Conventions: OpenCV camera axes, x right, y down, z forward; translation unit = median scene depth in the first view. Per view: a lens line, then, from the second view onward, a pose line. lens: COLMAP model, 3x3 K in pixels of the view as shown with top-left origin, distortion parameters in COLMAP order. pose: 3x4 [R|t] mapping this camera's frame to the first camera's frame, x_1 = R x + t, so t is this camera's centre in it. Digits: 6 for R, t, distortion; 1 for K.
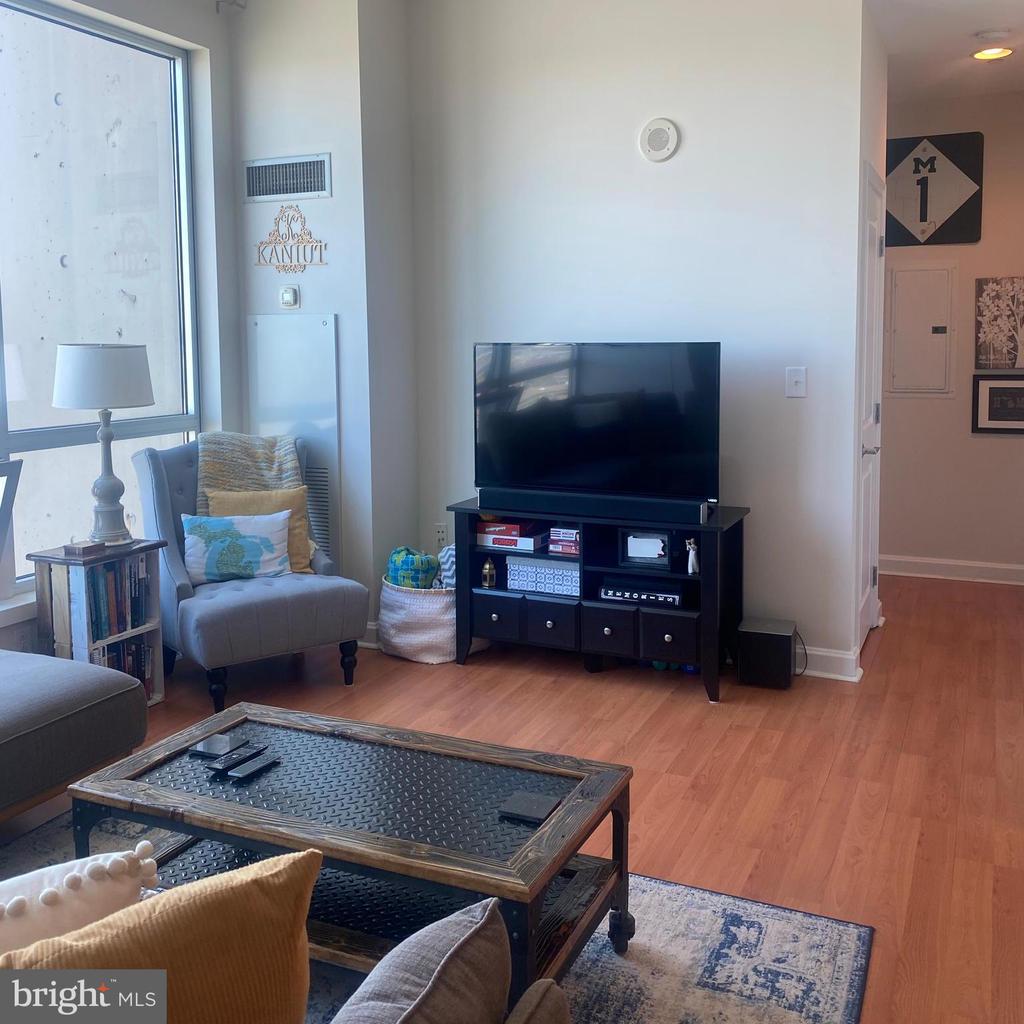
lens RADIAL K [[1028.9, 0, 533.8], [0, 1028.9, 428.9], [0, 0, 1]] dist [0.023841, -0.018544]
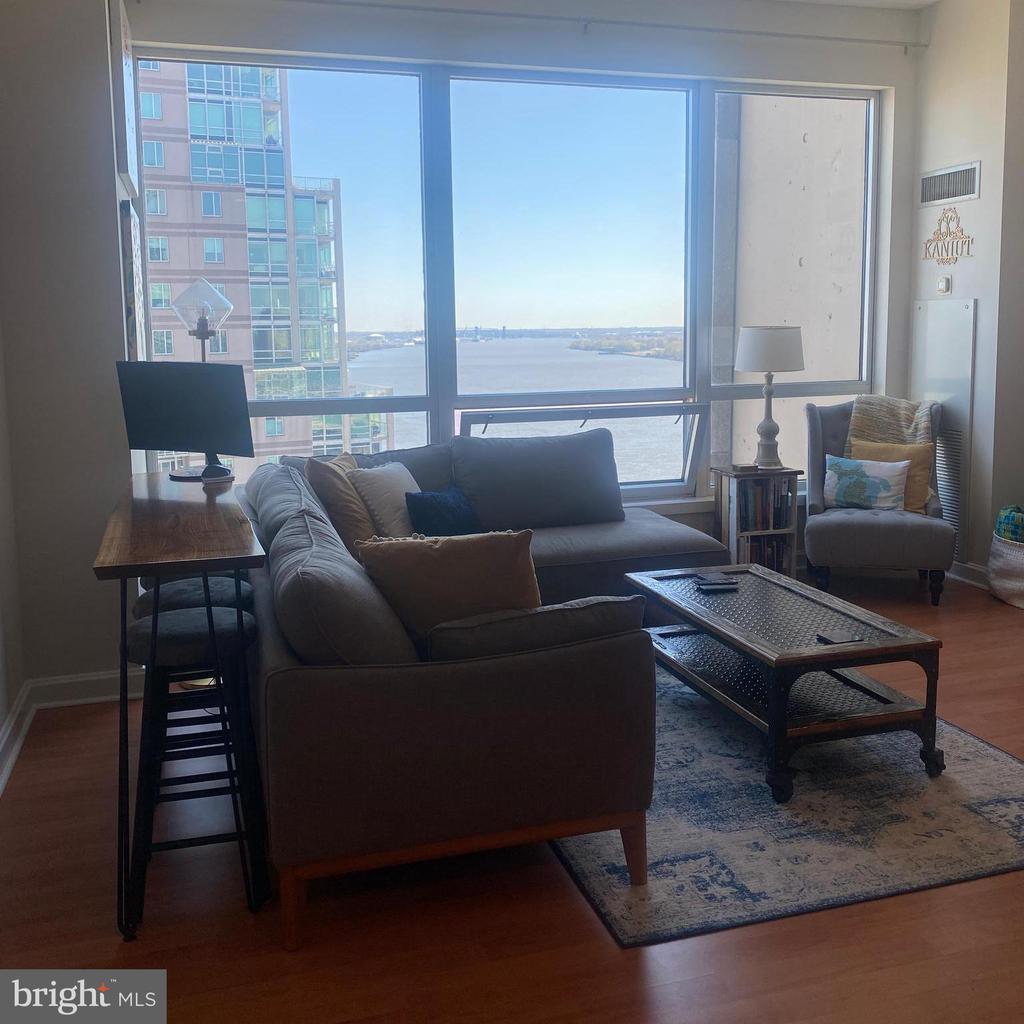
lens RADIAL K [[1028.9, 0, 533.8], [0, 1028.9, 428.9], [0, 0, 1]] dist [0.023841, -0.018544]
pose [[0.670508, 0.075649, -0.738035, 0.383130], [-0.058316, 0.997084, 0.049221, 0.006810], [0.739607, 0.010036, 0.672964, -0.169818]]
